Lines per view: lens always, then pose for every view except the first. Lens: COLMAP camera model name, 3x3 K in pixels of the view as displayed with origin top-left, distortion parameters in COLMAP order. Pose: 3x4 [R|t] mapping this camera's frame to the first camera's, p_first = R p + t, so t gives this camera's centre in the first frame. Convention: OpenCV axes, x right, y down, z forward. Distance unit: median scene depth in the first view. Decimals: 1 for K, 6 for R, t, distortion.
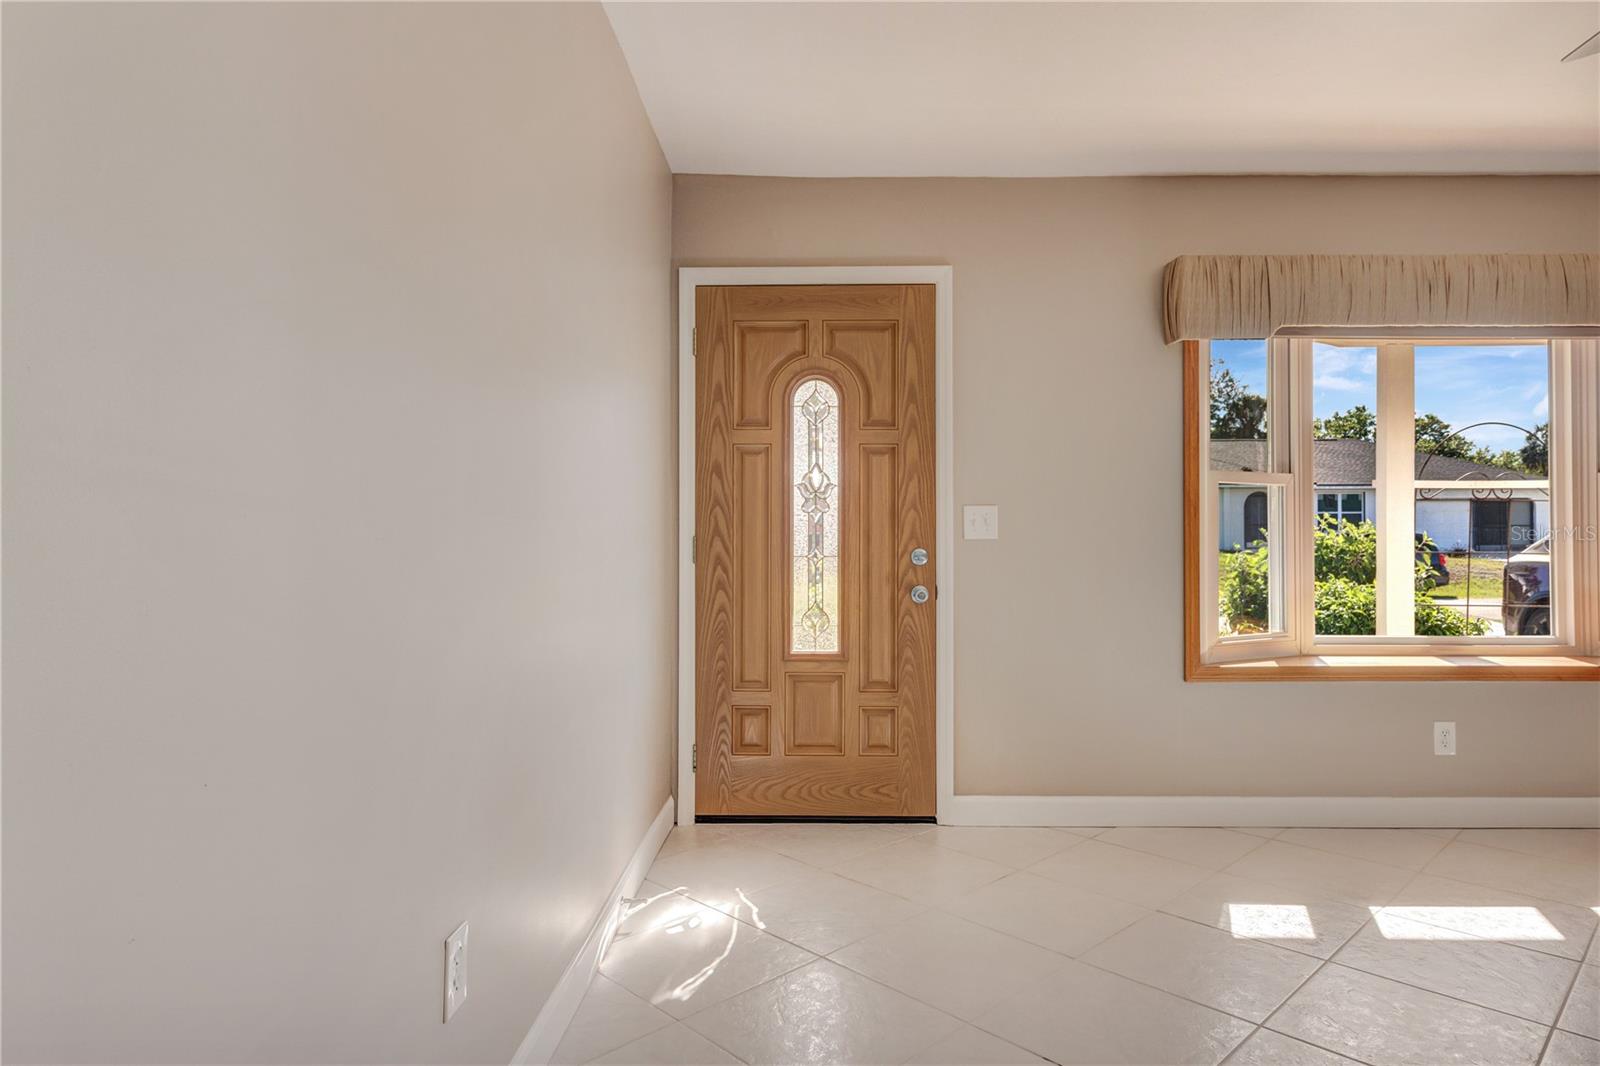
lens RADIAL K [[931.3, 0, 801.0], [0, 931.3, 513.2], [0, 0, 1]] dist [0.004848, 0.001946]
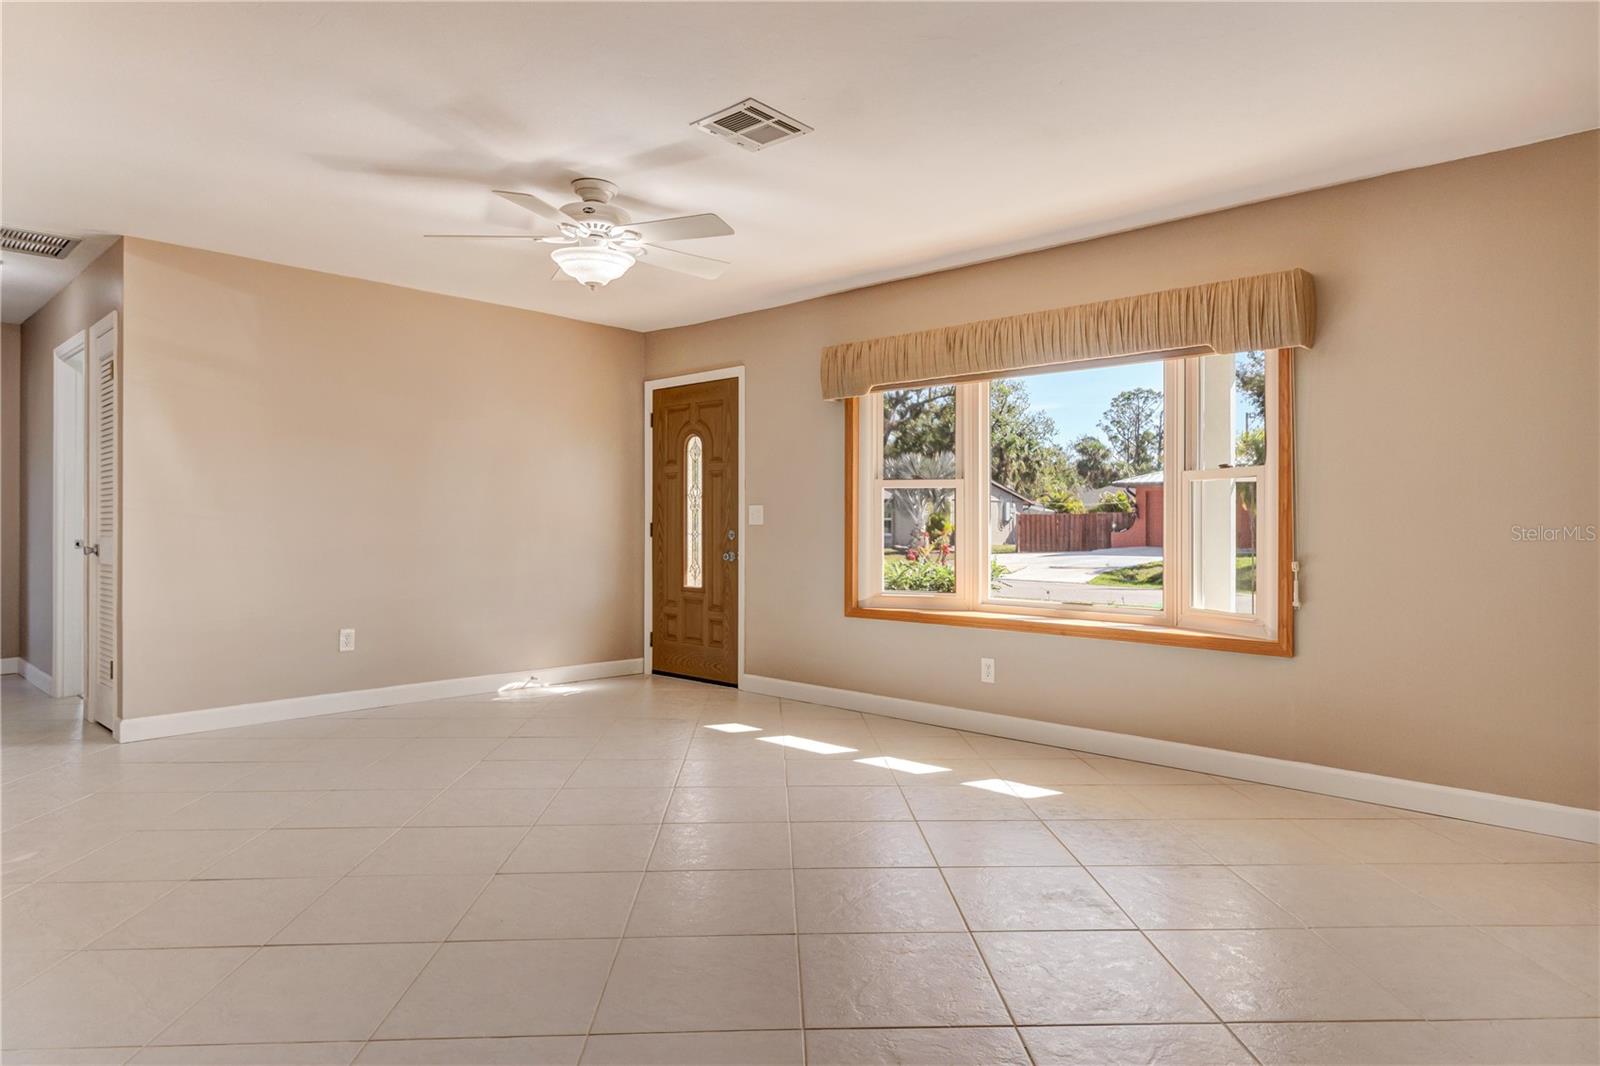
lens RADIAL K [[937.6, 0, 798.3], [0, 937.6, 520.7], [0, 0, 1]] dist [0.001525, 0.000635]
pose [[0.741081, 0.001699, -0.671413, 1.392041], [-0.003653, 0.999992, -0.001502, 0.023096], [0.671405, 0.003566, 0.741082, -0.212396]]
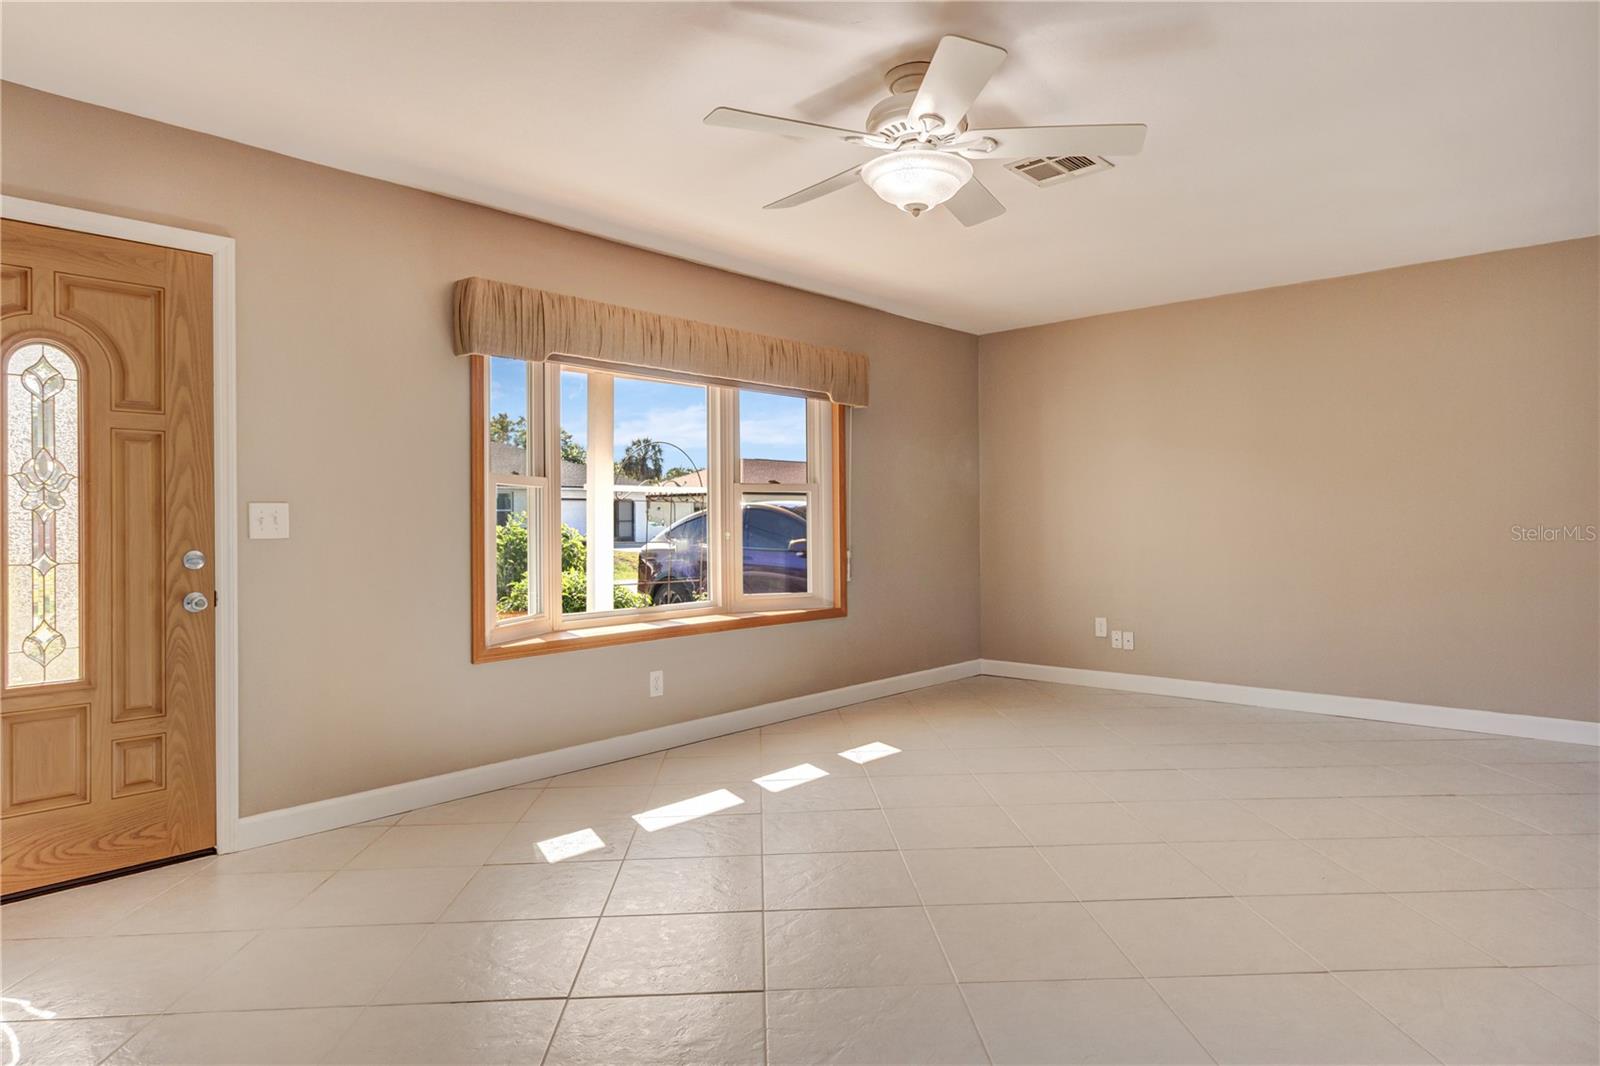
lens RADIAL K [[937.6, 0, 798.3], [0, 937.6, 520.7], [0, 0, 1]] dist [0.001525, 0.000635]
pose [[0.669138, -0.006063, 0.743114, -0.151262], [-0.002197, 0.999946, 0.010137, -0.000808], [-0.743135, -0.008415, 0.669088, -0.025520]]
